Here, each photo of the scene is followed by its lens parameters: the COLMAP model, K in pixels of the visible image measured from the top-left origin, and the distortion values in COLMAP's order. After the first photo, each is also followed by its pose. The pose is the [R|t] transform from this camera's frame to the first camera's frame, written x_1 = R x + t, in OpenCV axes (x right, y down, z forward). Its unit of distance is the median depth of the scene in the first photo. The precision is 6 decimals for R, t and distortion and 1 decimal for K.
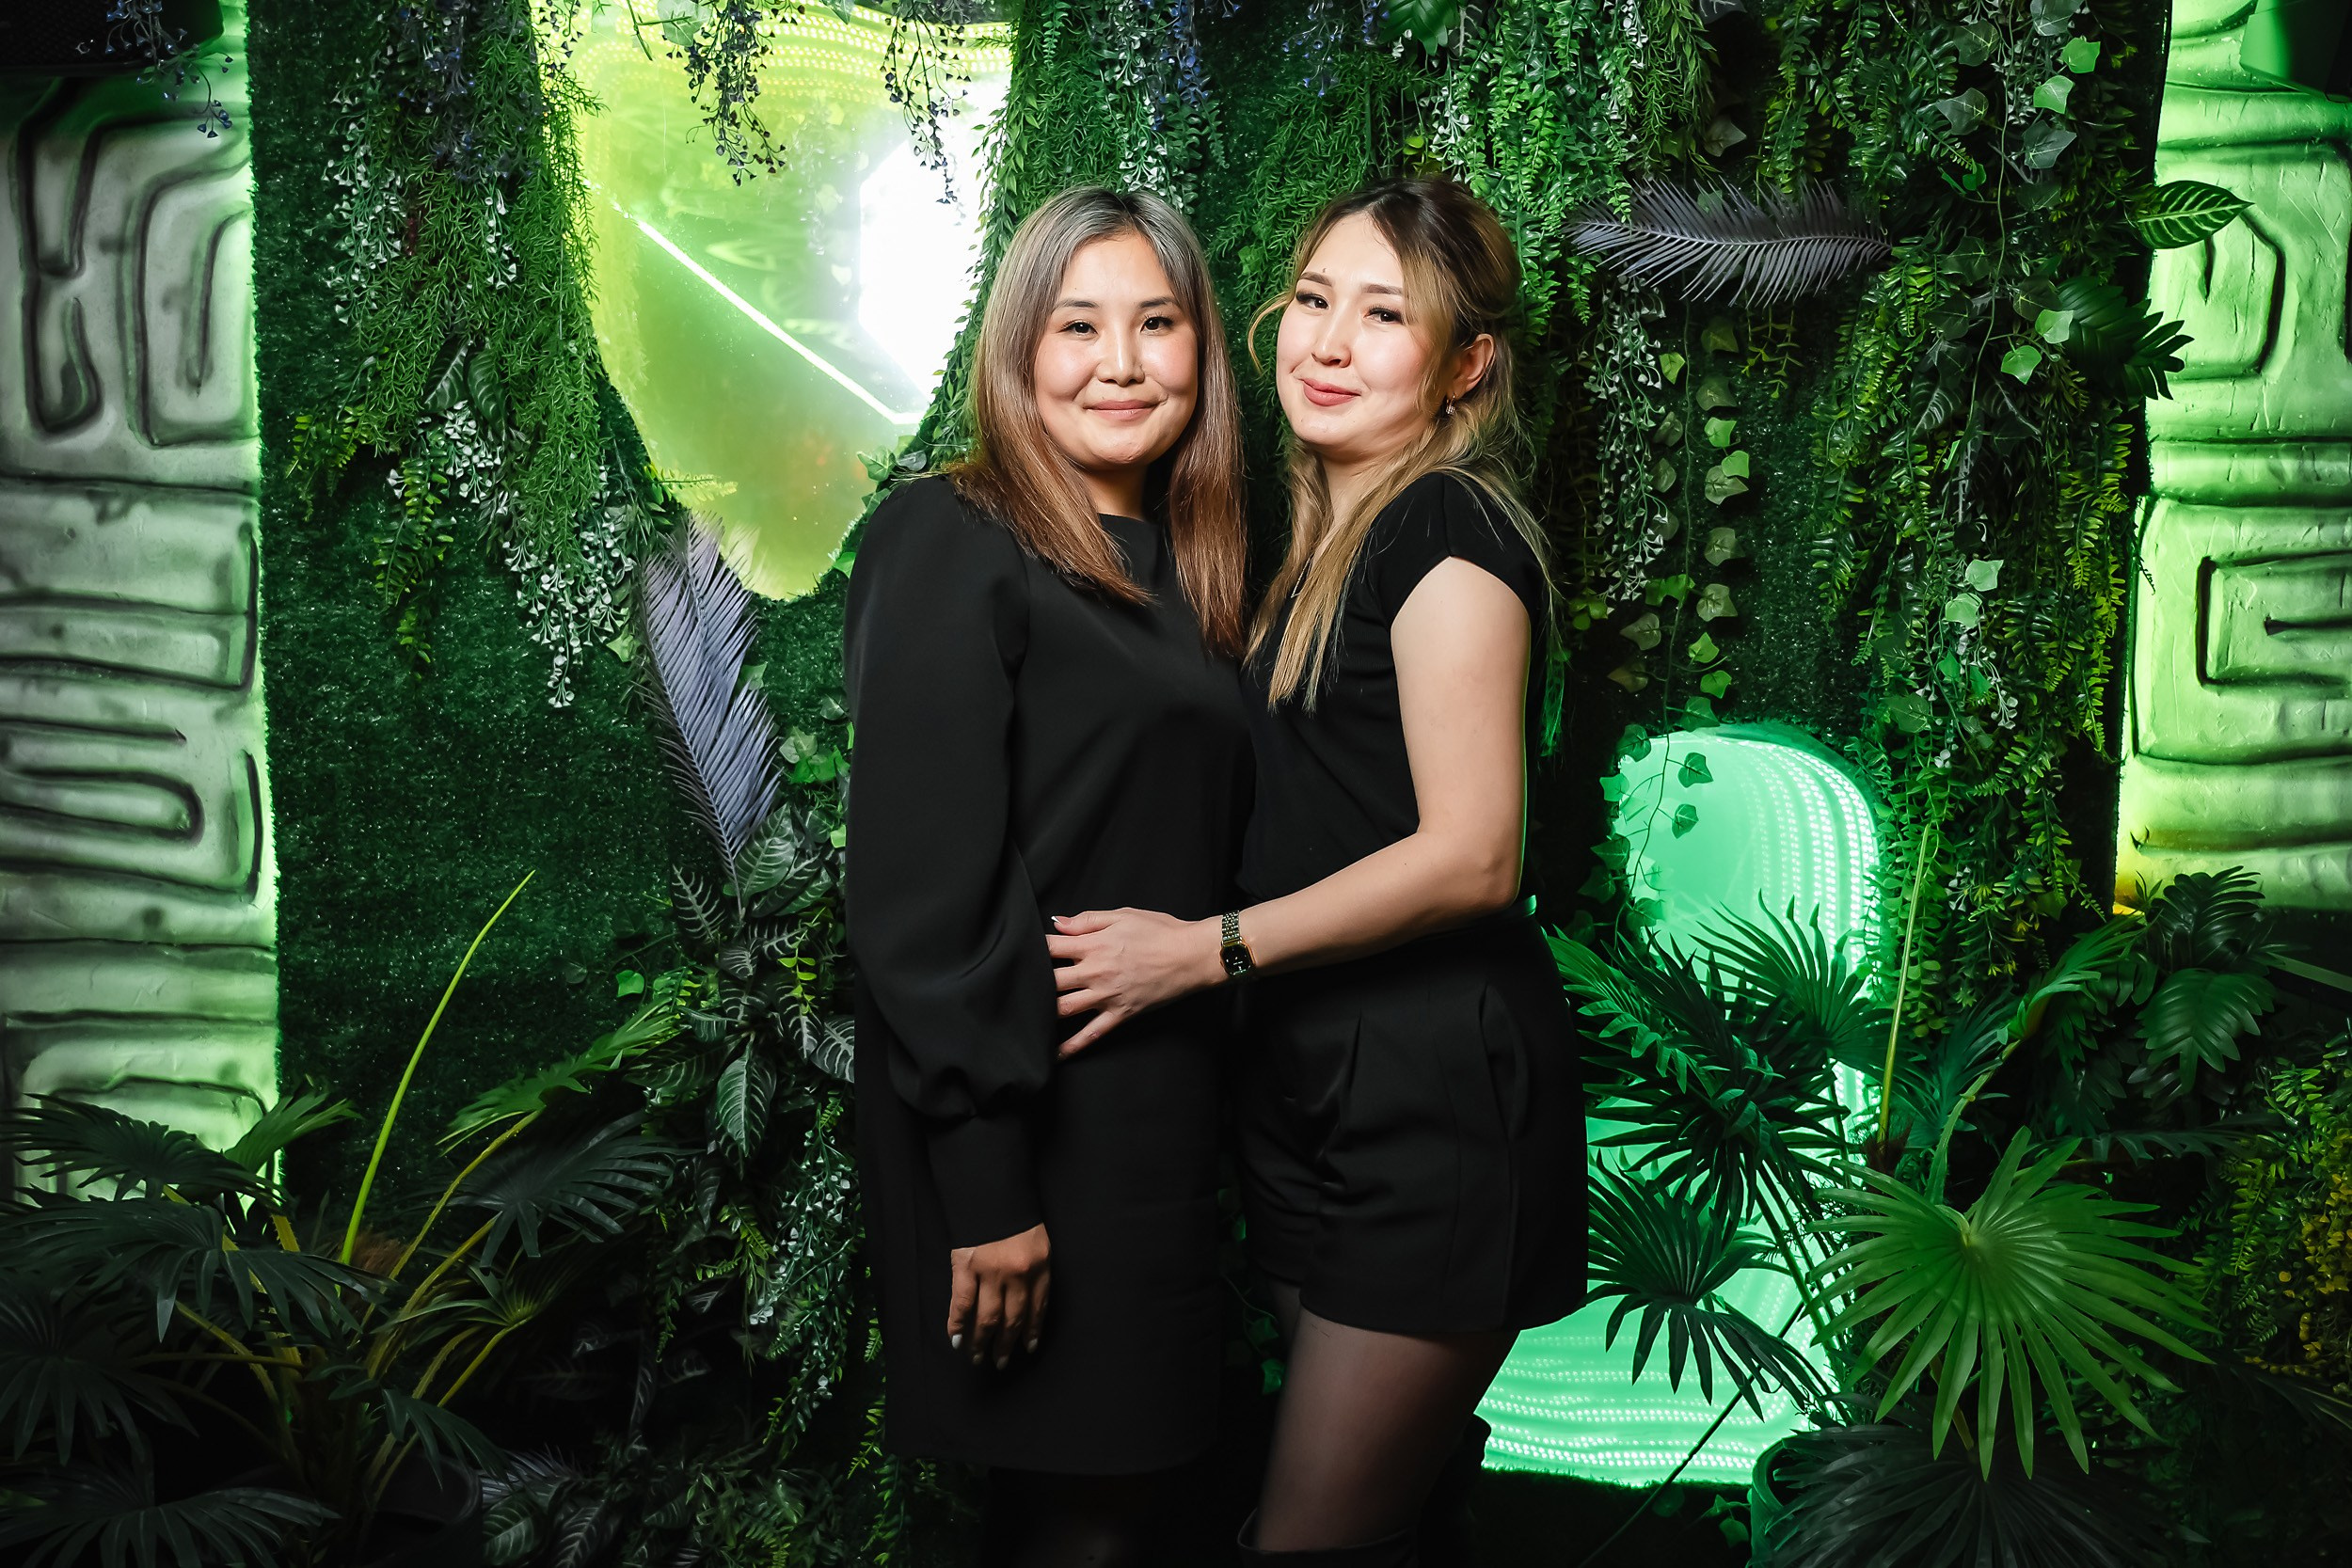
lens RADIAL K [[1819.8, 0, 1176.0], [0, 1819.8, 784.0], [0, 0, 1]] dist [0.005157, 0.002714]
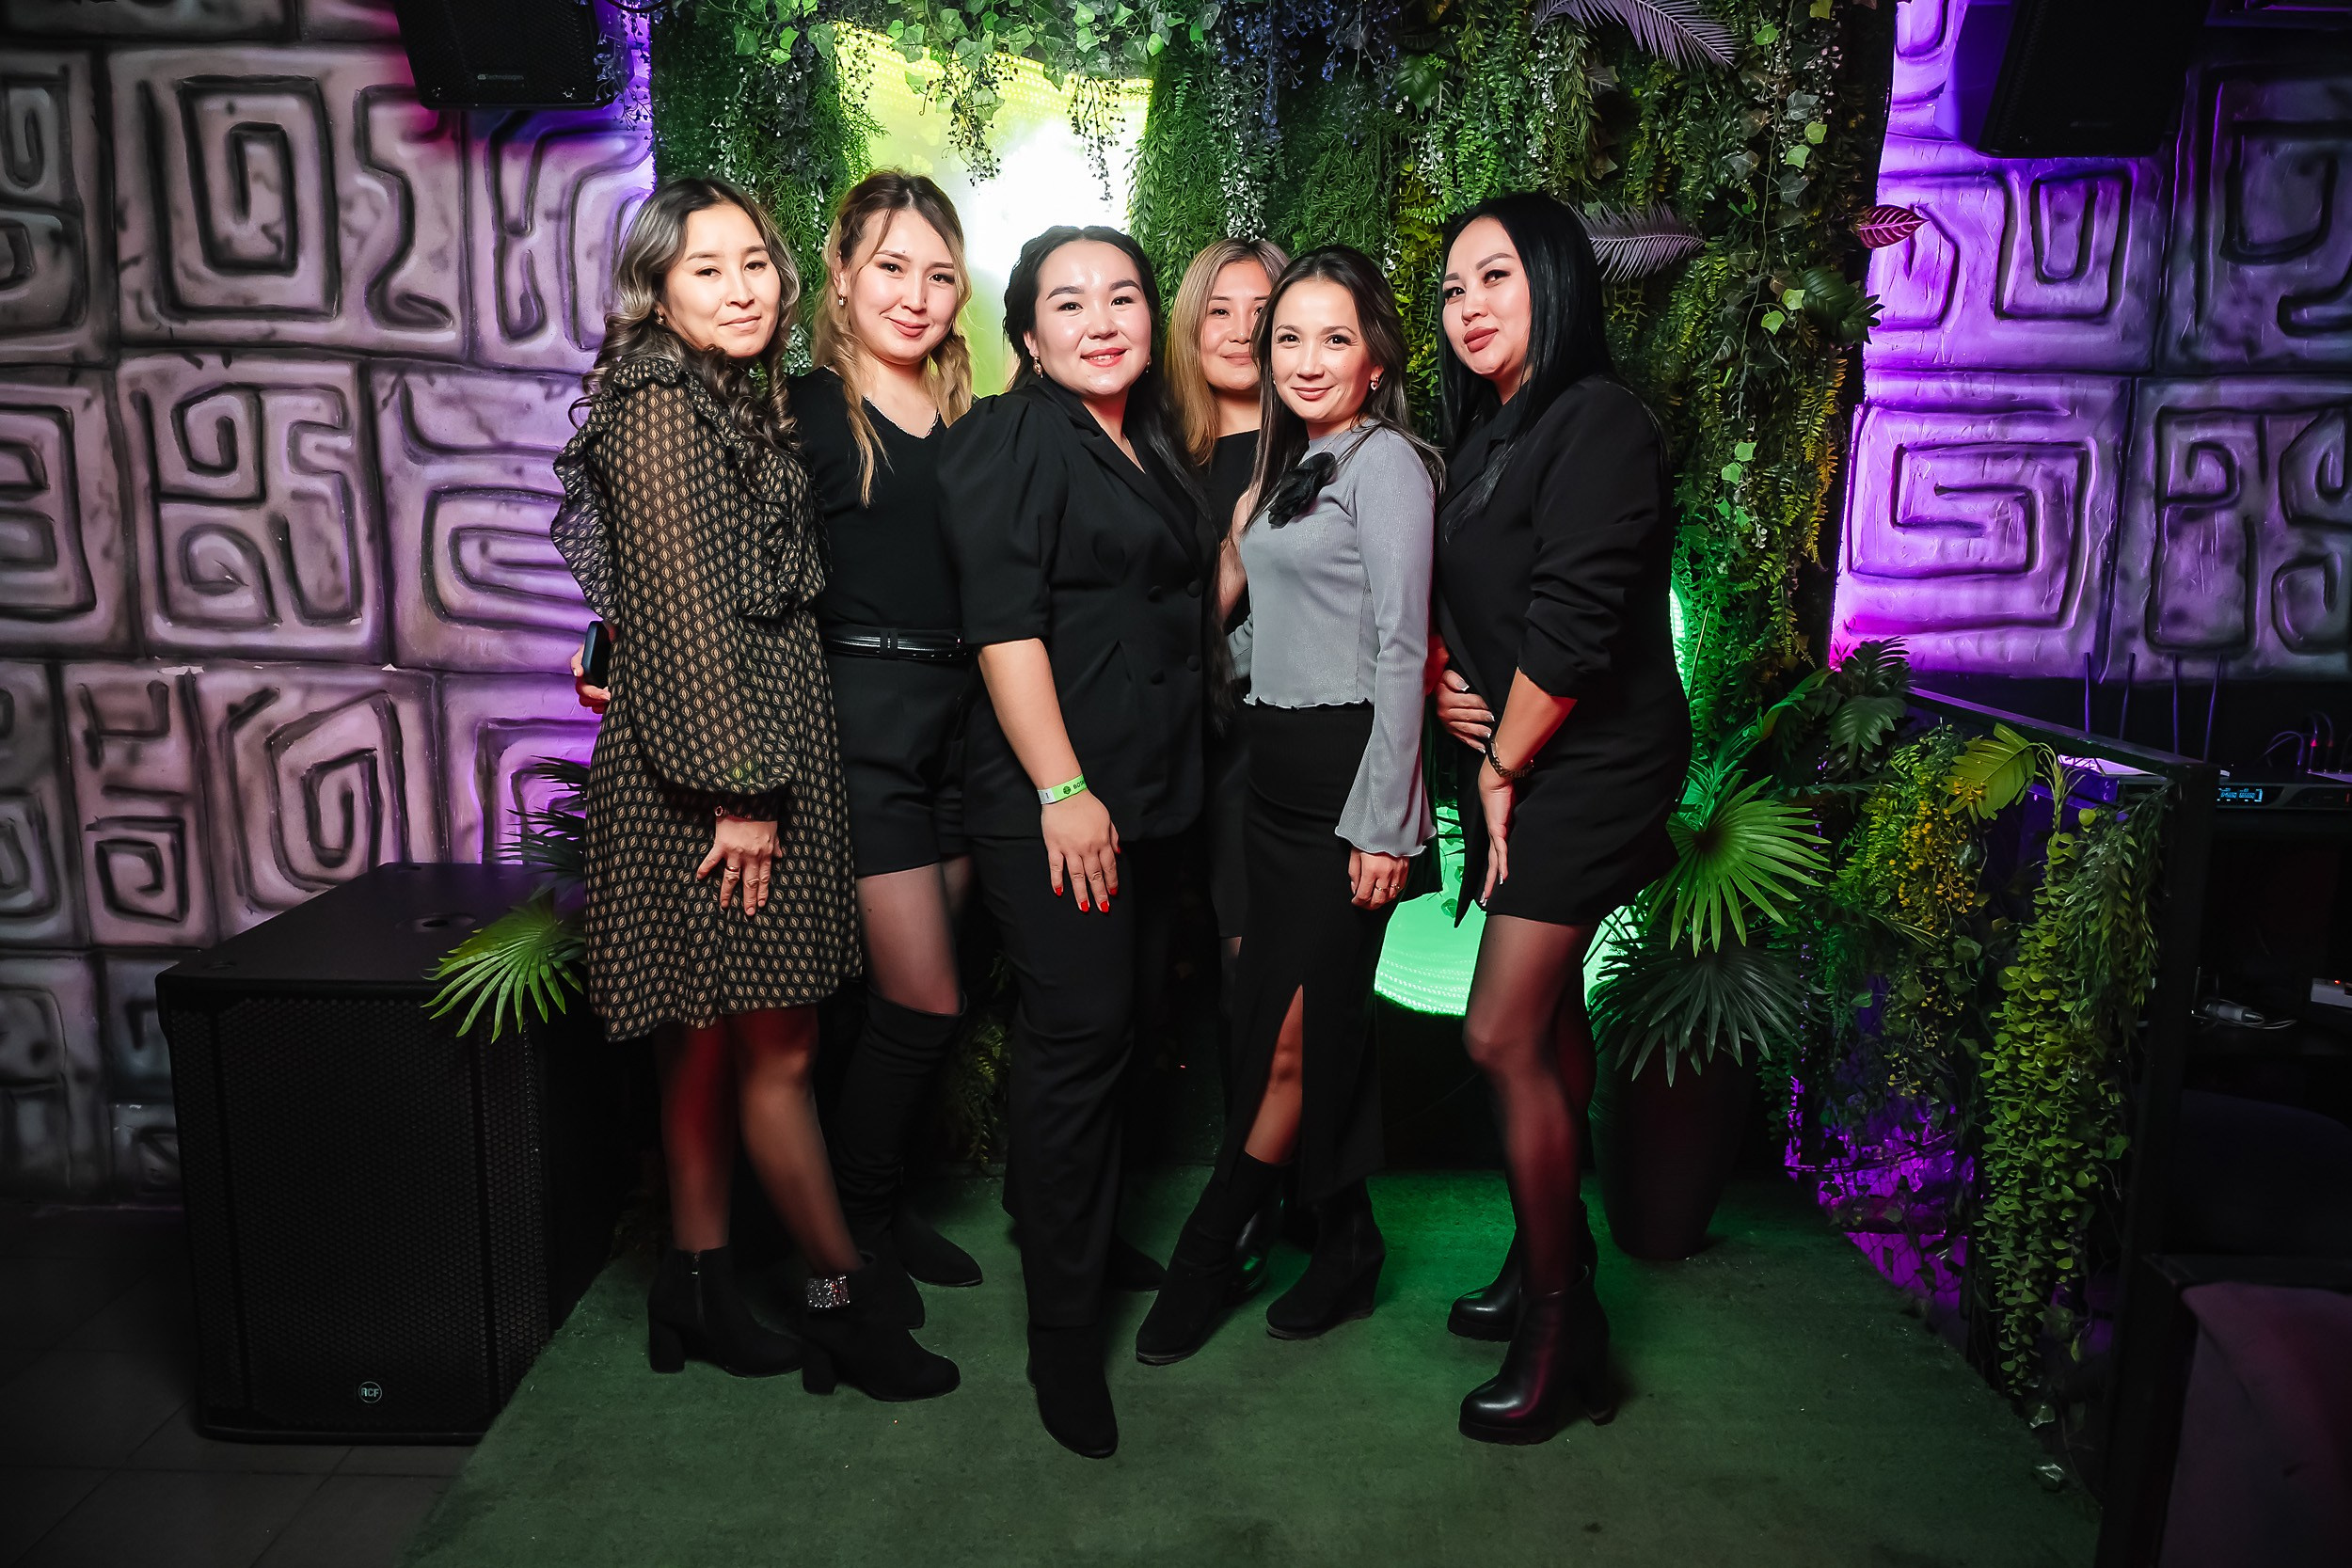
lens RADIAL K [[1545.9, 0, 1176.0], [0, 1545.9, 784.0], [0, 0, 1]] dist [0.001759, -0.000448]
pose [[0.999757, 0.012180, 0.018387, -0.085336], [-0.013852, 0.995500, 0.093747, 0.054242], [-0.017163, -0.093979, 0.995426, -0.369017]]
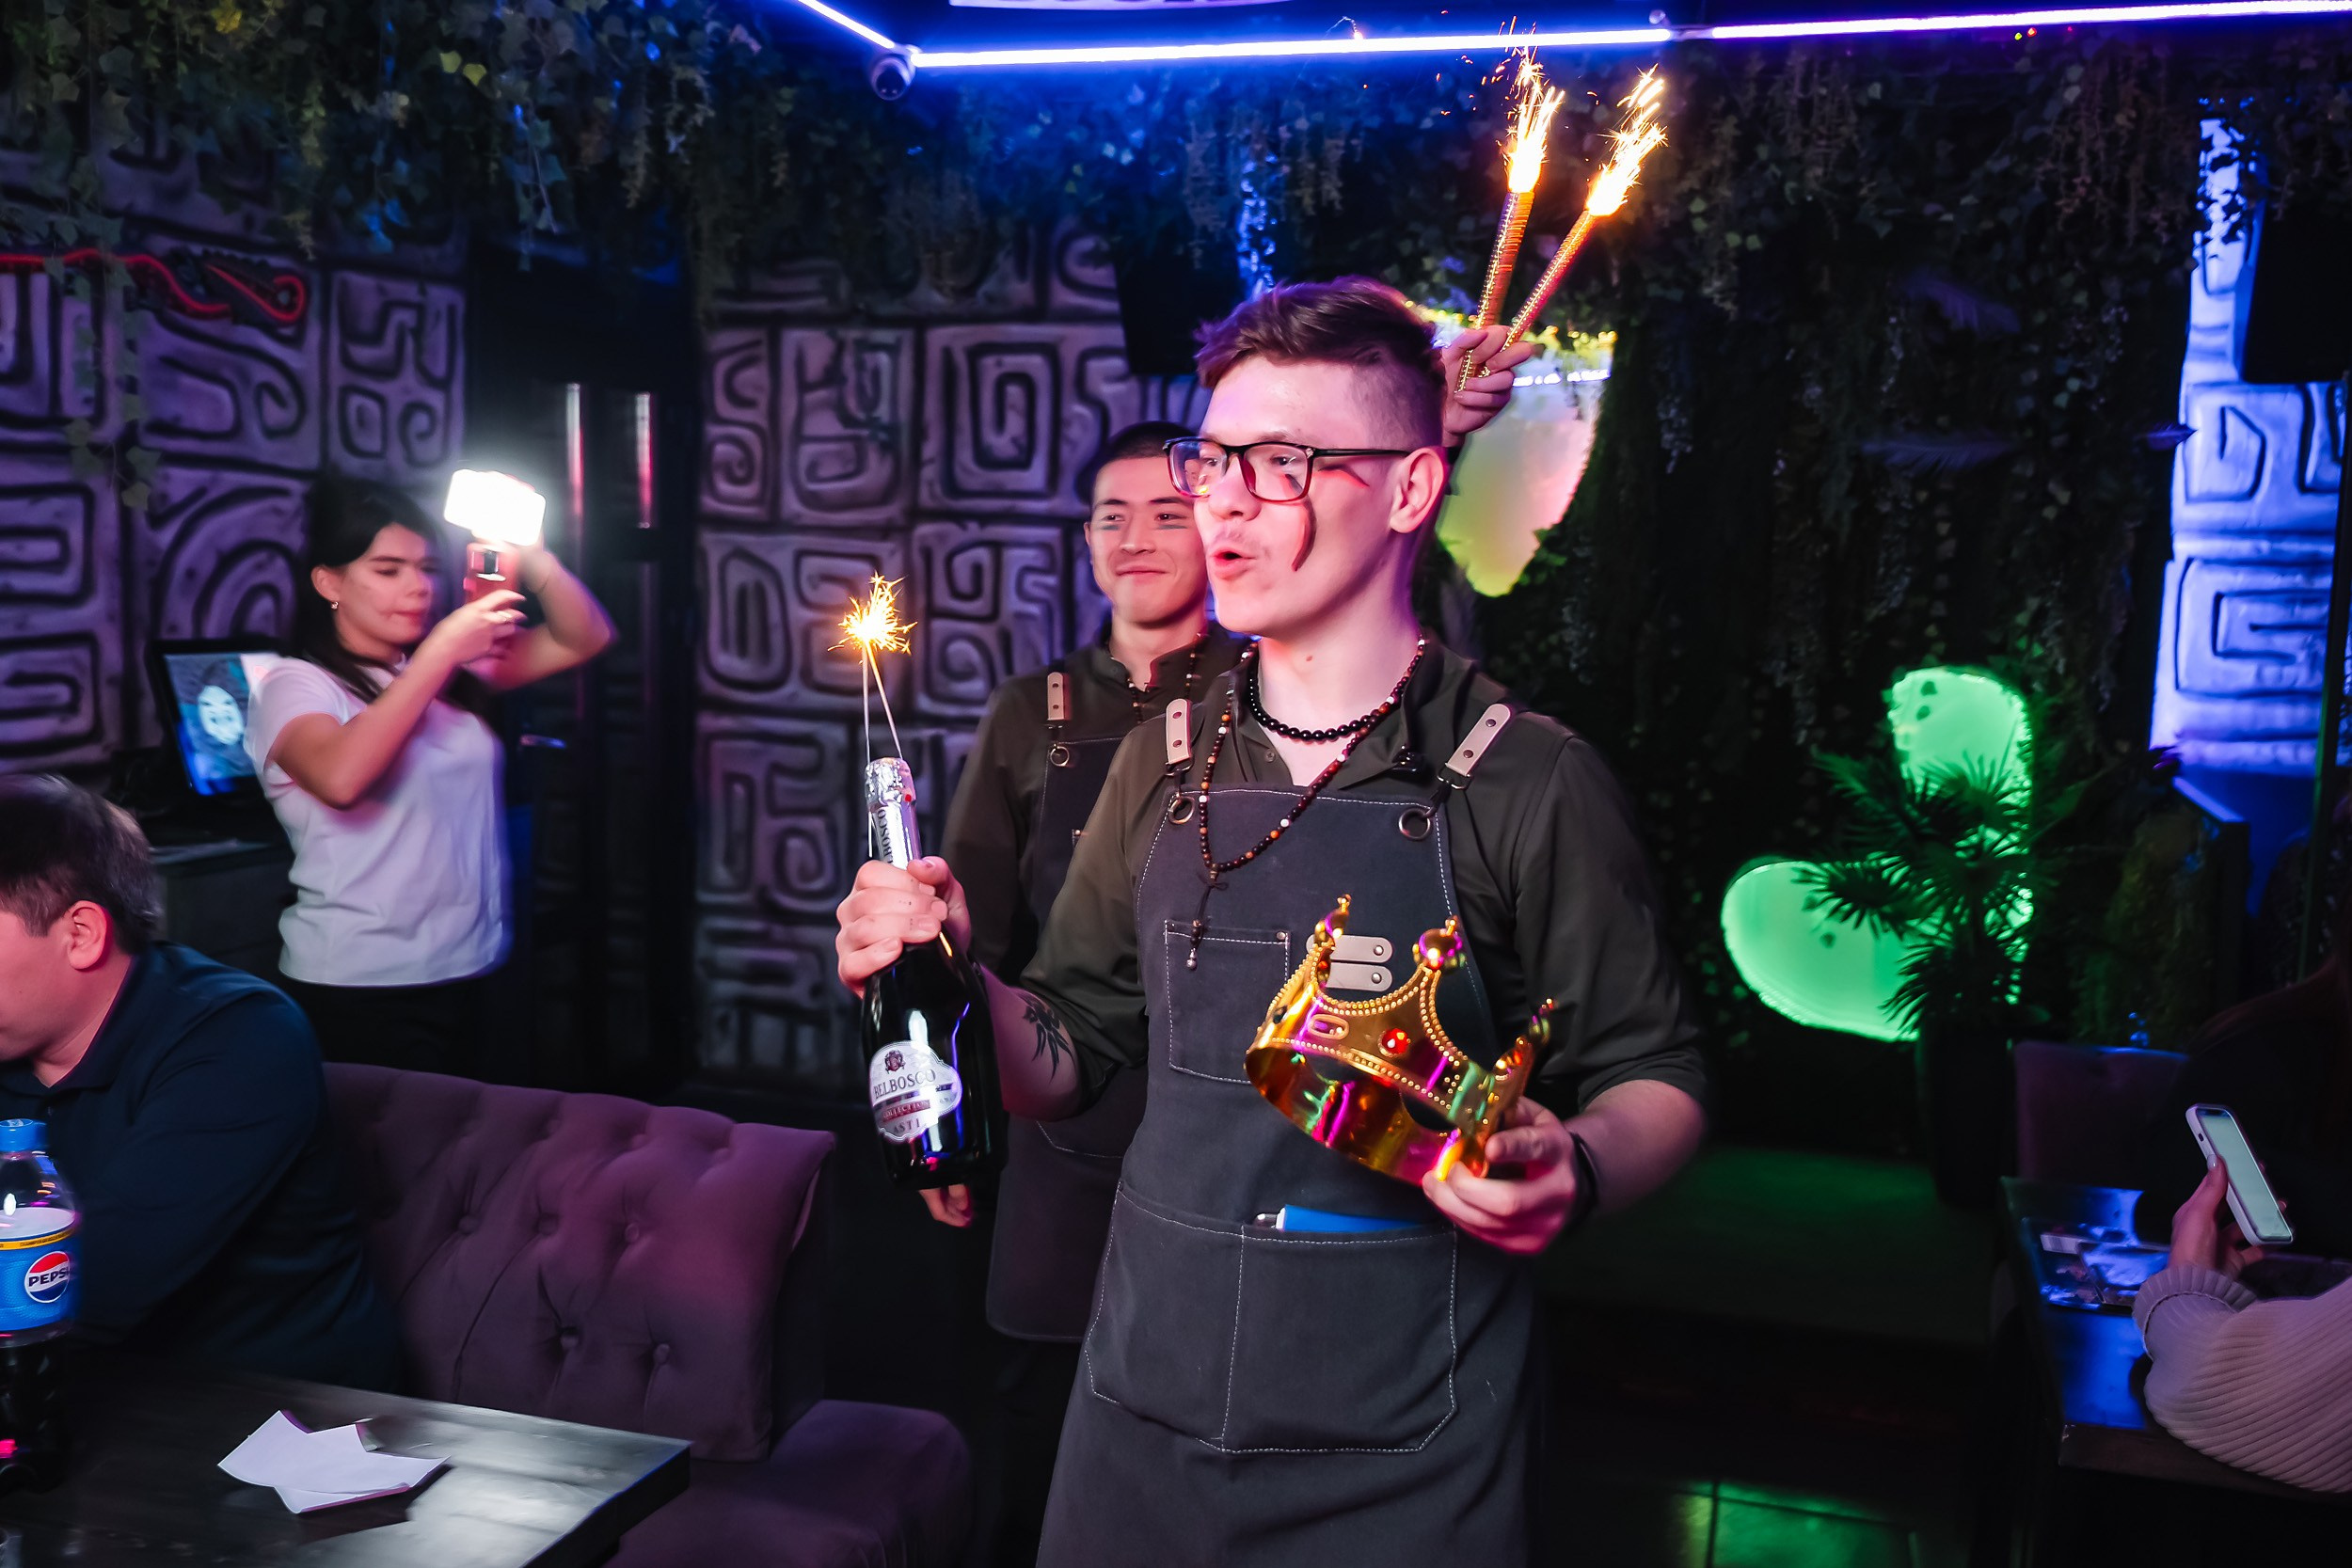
lens RADIAL K [[2246.5, 0, 1176.0], [0, 2246.5, 784.0], [0, 0, 1]] dist [0.018274, -0.011942]
pose [[0.962761, 0.048818, -0.265910, 0.151317], [-0.044283, 0.998754, 0.023026, 0.082628], [0.266703, -0.010393, 0.963723, -1.768099]]
